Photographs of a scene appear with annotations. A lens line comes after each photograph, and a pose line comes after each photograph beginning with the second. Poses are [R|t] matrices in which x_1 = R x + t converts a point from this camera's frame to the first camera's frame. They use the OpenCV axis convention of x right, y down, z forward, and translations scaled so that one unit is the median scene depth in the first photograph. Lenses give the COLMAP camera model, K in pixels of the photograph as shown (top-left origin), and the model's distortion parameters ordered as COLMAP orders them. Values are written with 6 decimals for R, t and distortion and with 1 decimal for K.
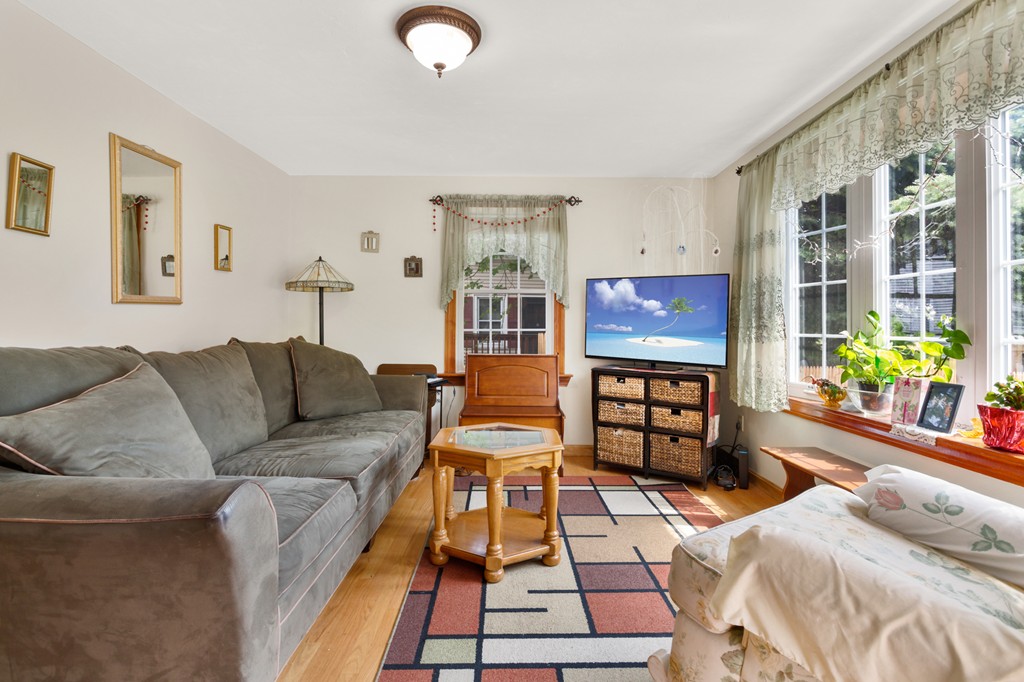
lens RADIAL K [[486.6, 0, 508.2], [0, 486.6, 322.5], [0, 0, 1]] dist [0.004243, 0.001238]
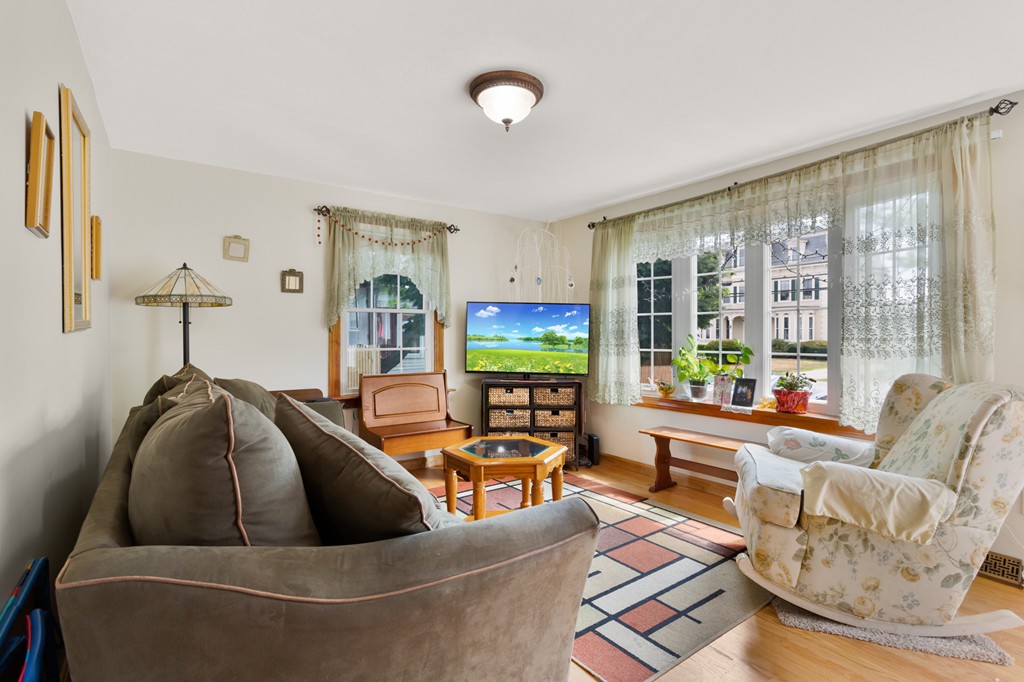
lens RADIAL K [[486.6, 0, 506.5], [0, 486.6, 339.4], [0, 0, 1]] dist [0.004243, 0.001238]
pose [[0.818617, -0.011994, 0.574214, -0.475124], [0.002021, 0.999836, 0.018003, -0.027780], [-0.574336, -0.013577, 0.818507, 0.050106]]
